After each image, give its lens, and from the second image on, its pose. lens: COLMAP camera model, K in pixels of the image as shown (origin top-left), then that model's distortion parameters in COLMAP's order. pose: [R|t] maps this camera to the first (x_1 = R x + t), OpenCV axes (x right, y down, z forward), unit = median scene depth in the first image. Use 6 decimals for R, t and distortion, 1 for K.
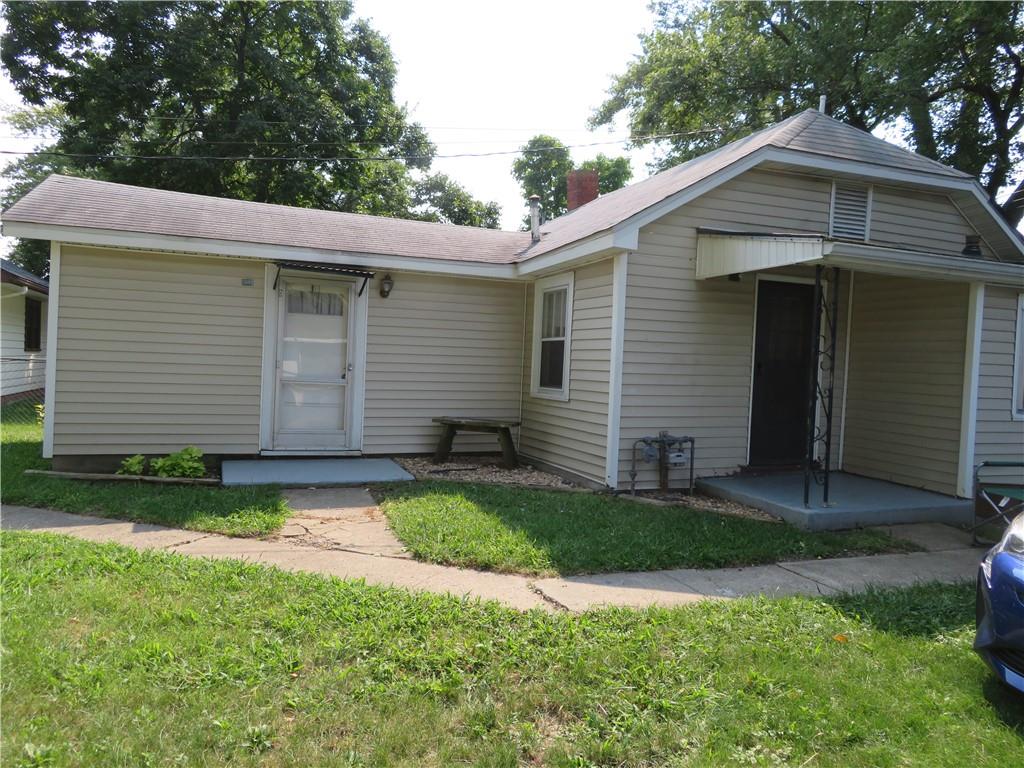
lens RADIAL K [[725.1, 0, 512.6], [0, 725.1, 384.3], [0, 0, 1]] dist [-0.018470, 0.015559]
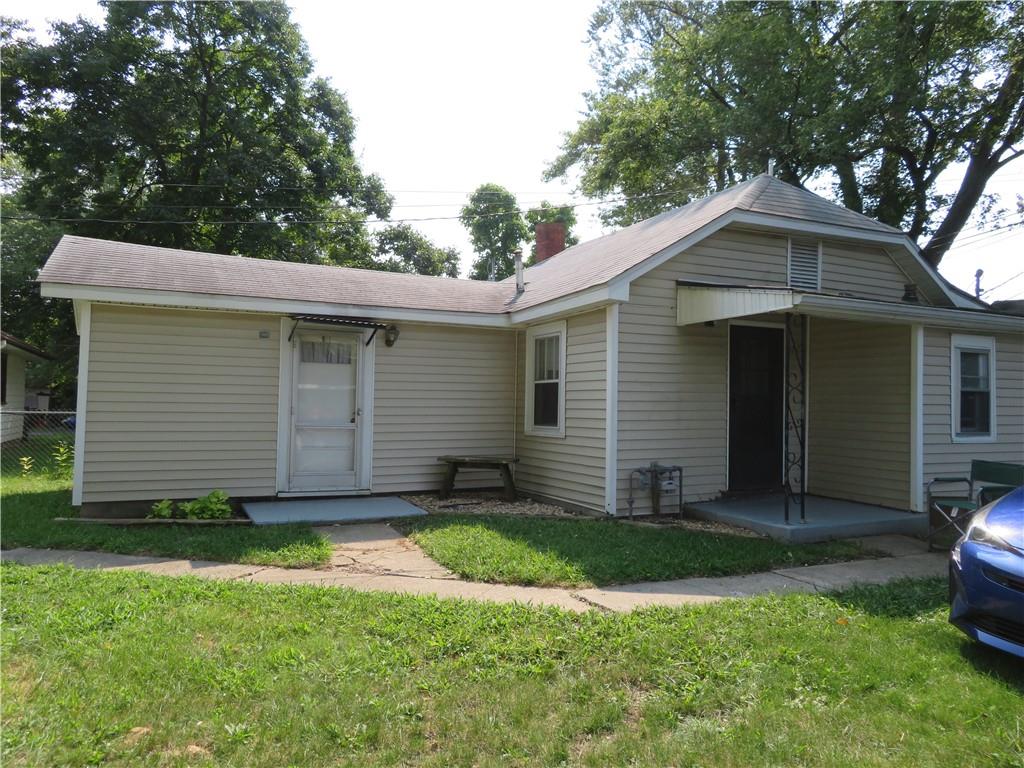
lens RADIAL K [[725.1, 0, 510.3], [0, 725.1, 382.8], [0, 0, 1]] dist [-0.018470, 0.015559]
pose [[0.996851, -0.022641, 0.075994, -0.093623], [0.027119, 0.997924, -0.058422, 0.002545], [-0.074514, 0.060299, 0.995395, -0.097581]]
